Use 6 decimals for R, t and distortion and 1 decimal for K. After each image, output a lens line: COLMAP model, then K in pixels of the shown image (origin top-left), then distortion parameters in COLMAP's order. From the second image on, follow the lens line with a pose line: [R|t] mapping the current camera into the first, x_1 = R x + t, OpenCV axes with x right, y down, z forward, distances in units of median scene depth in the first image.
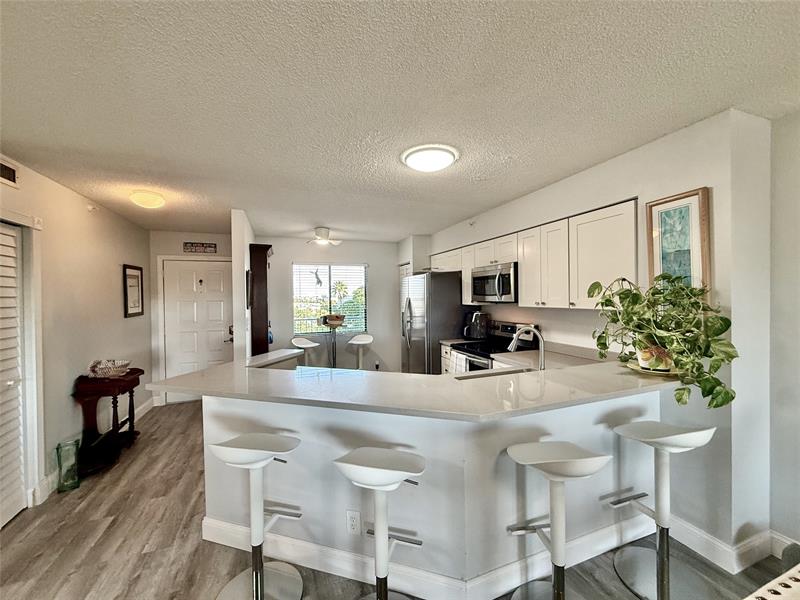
lens RADIAL K [[319.9, 0, 397.5], [0, 319.9, 300.0], [0, 0, 1]] dist [-0.000521, -0.000037]
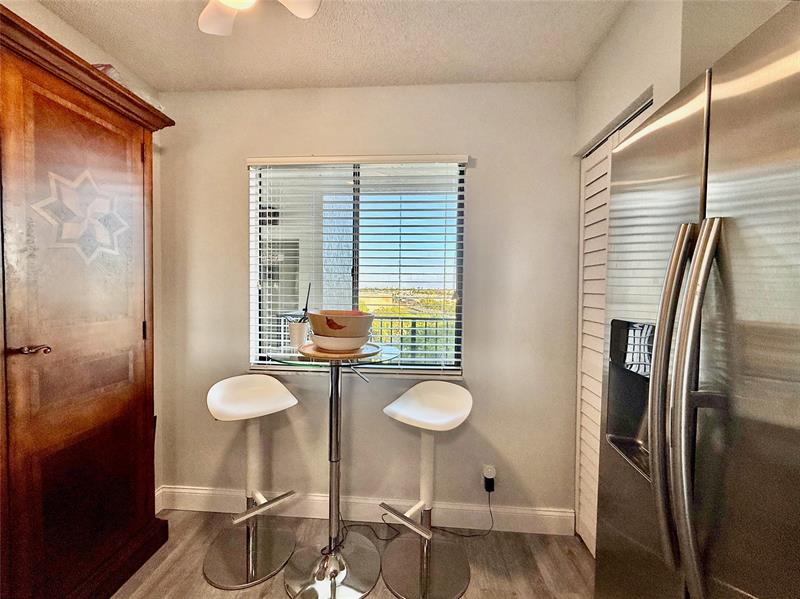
lens RADIAL K [[319.9, 0, 397.5], [0, 319.9, 299.5], [0, 0, 1]] dist [-0.000521, -0.000037]
pose [[0.908702, 0.041511, -0.415376, -0.047017], [-0.033401, 0.999083, 0.026774, 0.046464], [0.416106, -0.010456, 0.909256, 1.413283]]
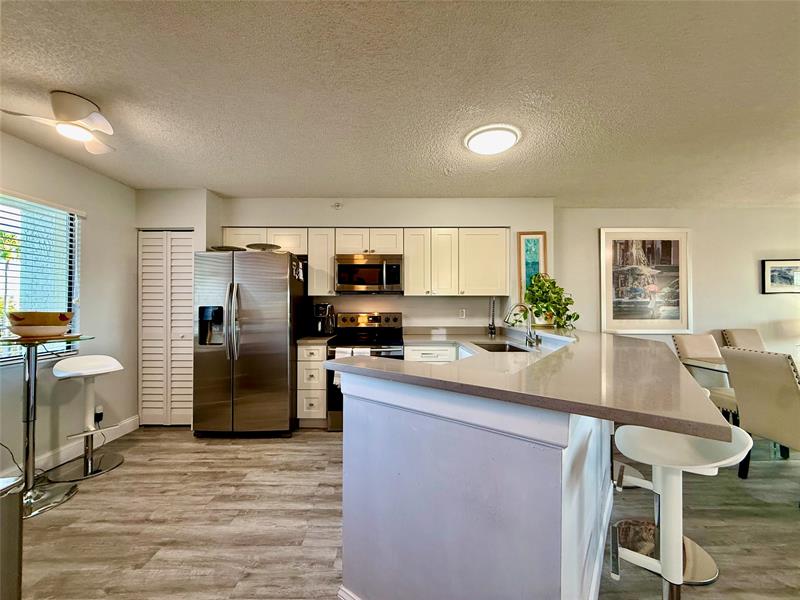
lens RADIAL K [[319.9, 0, 397.5], [0, 319.9, 300.0], [0, 0, 1]] dist [-0.000521, -0.000037]
pose [[0.349493, 0.030553, 0.936441, -0.791815], [0.006216, 0.999371, -0.034926, 0.088707], [-0.936919, 0.018027, 0.349083, 0.775304]]
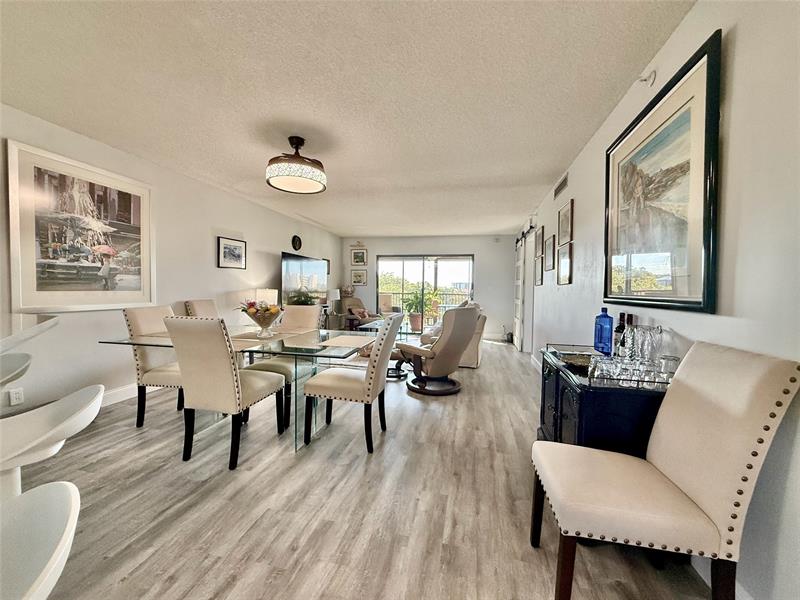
lens RADIAL K [[319.9, 0, 397.5], [0, 319.9, 300.0], [0, 0, 1]] dist [-0.000521, -0.000037]
pose [[-0.828558, -0.016105, 0.559672, -0.489734], [0.005024, 0.999332, 0.036194, 0.130658], [-0.559881, 0.032801, -0.827924, 0.550017]]
